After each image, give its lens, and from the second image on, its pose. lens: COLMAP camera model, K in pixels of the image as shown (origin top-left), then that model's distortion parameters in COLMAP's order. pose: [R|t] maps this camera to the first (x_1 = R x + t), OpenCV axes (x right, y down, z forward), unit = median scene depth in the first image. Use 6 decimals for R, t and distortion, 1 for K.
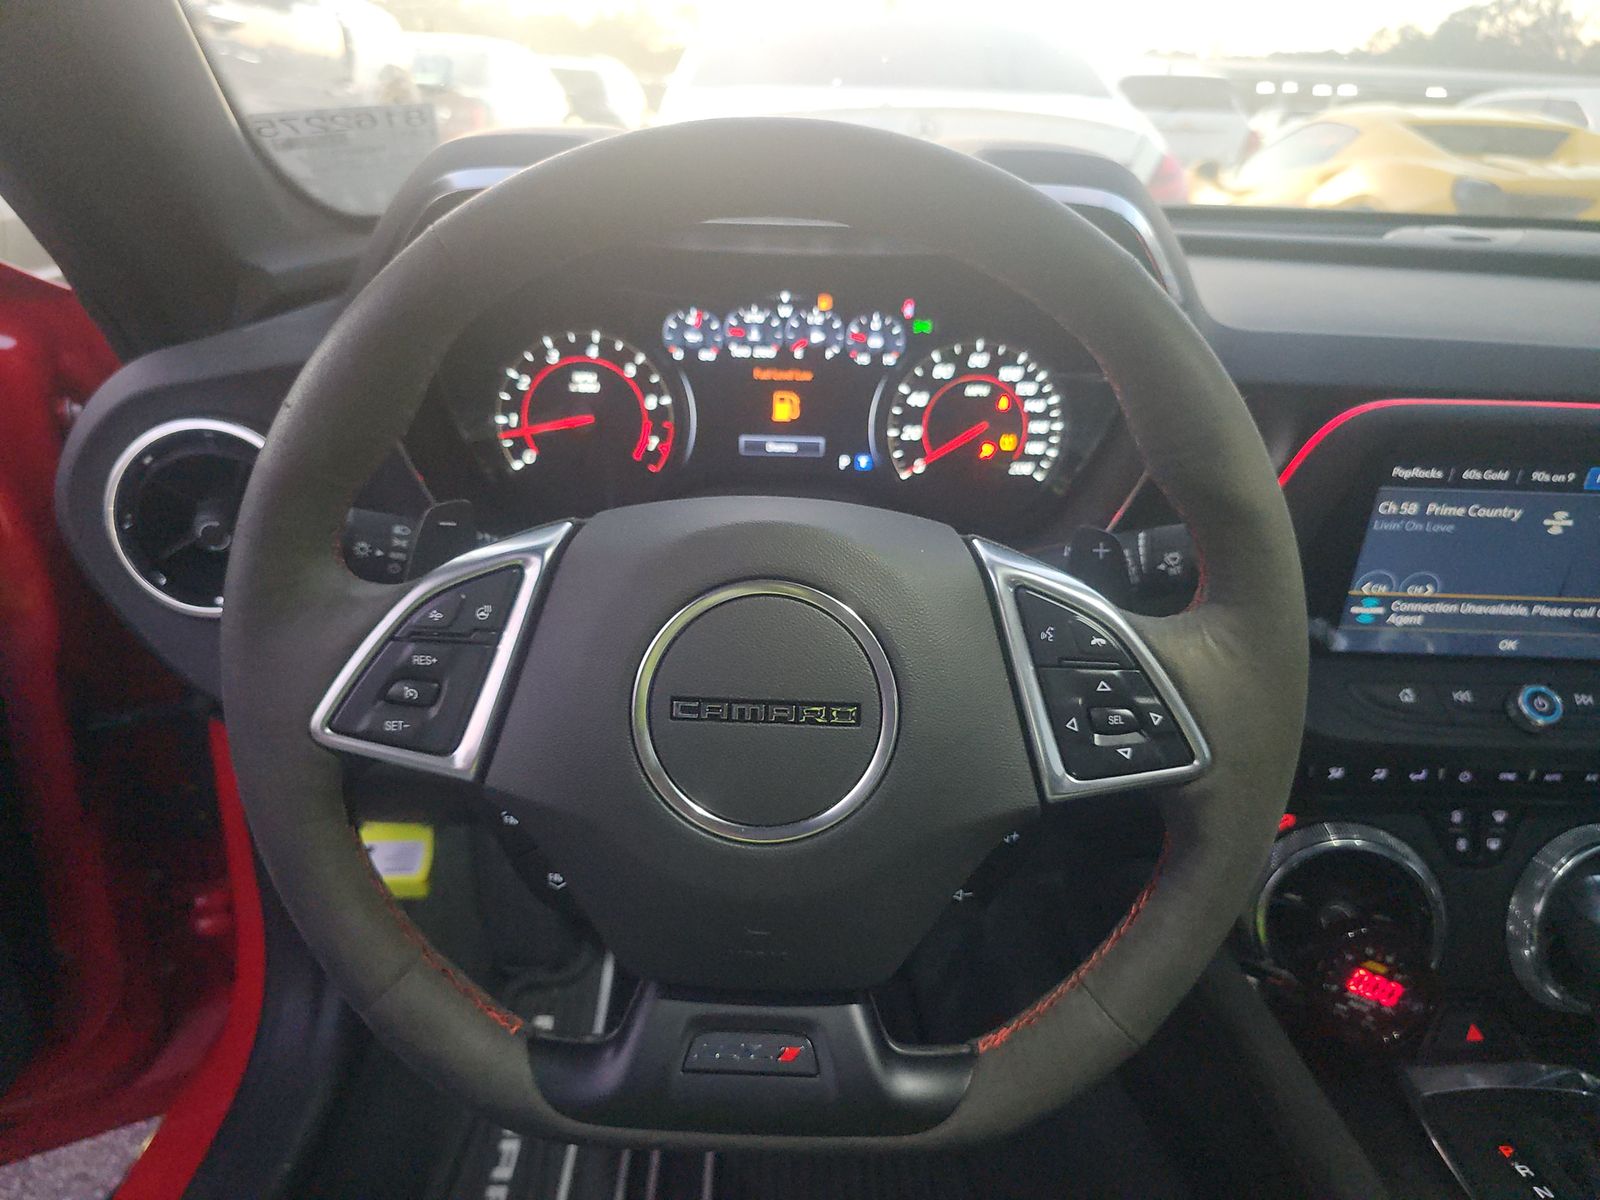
lens RADIAL K [[1084.0, 0, 803.2], [0, 1084.0, 602.9], [0, 0, 1]] dist [-0.010019, -0.013282]
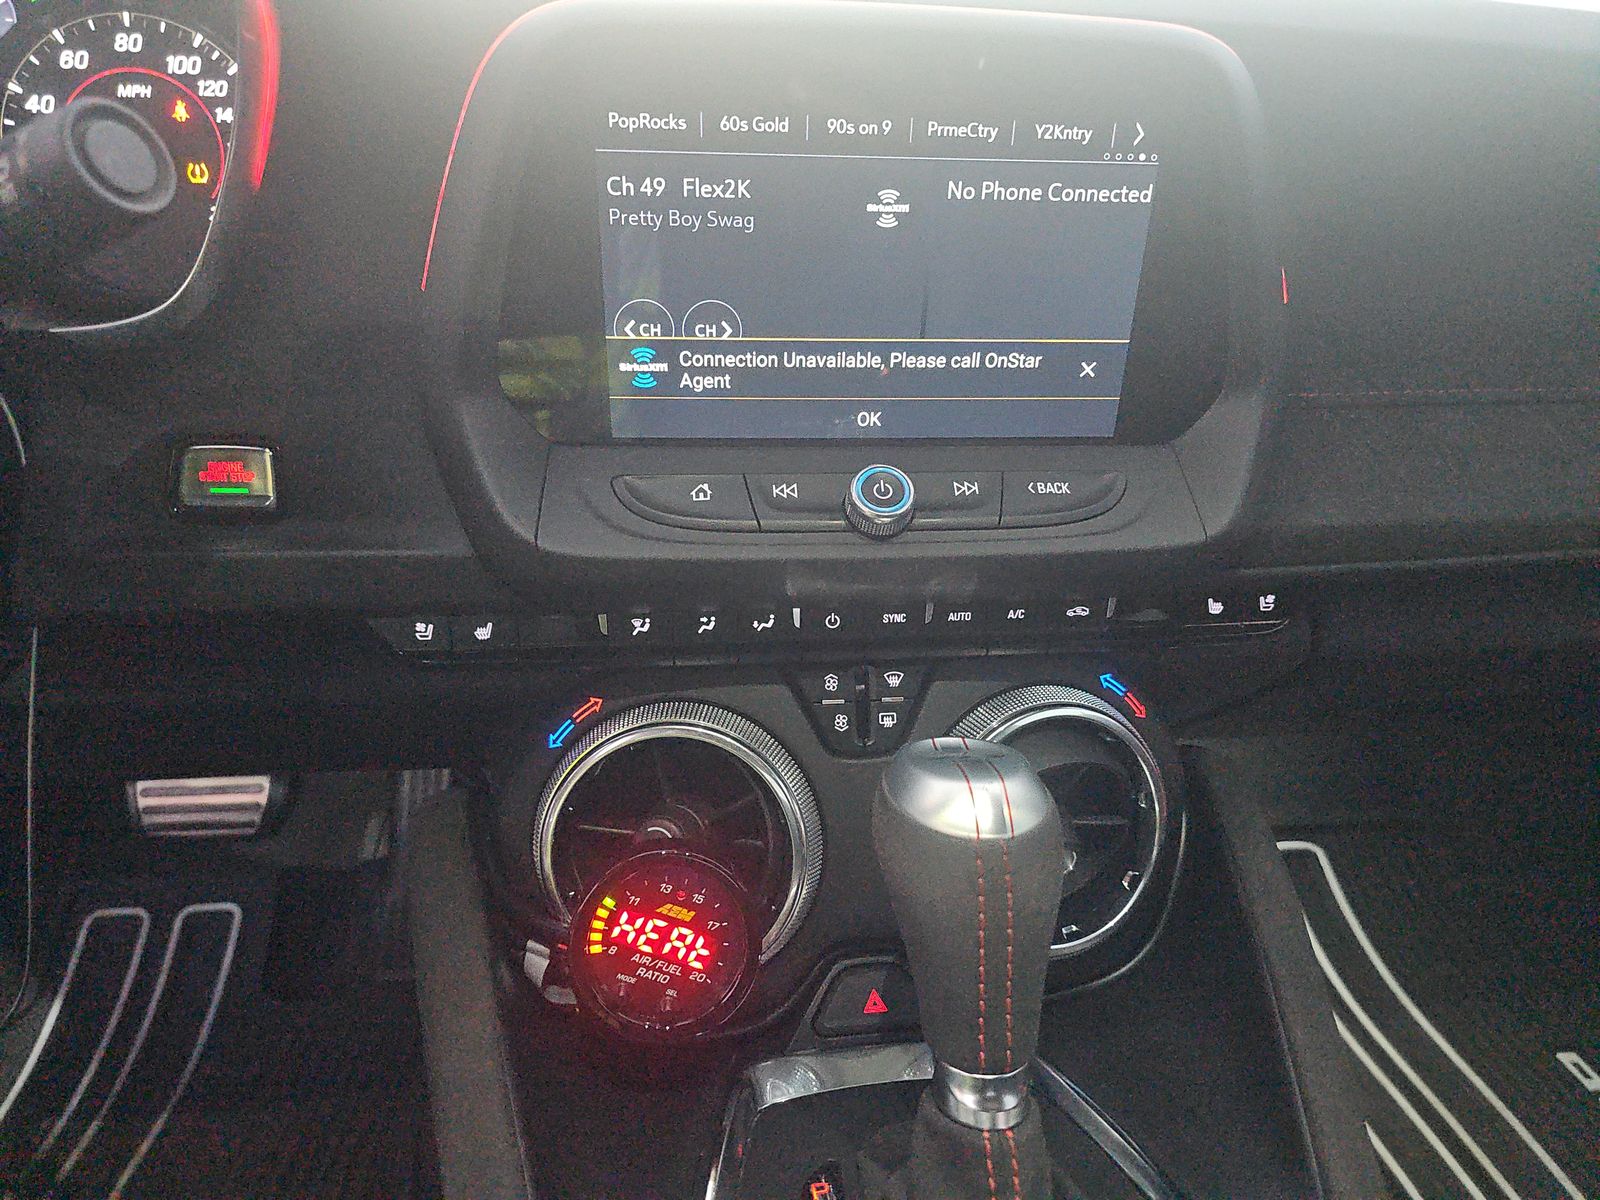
lens RADIAL K [[1084.0, 0, 794.5], [0, 1084.0, 597.8], [0, 0, 1]] dist [-0.010019, -0.013282]
pose [[0.990110, -0.047958, 0.131839, 0.519315], [0.048080, 0.998841, 0.002263, 0.148698], [-0.131795, 0.004098, 0.991269, 0.338955]]
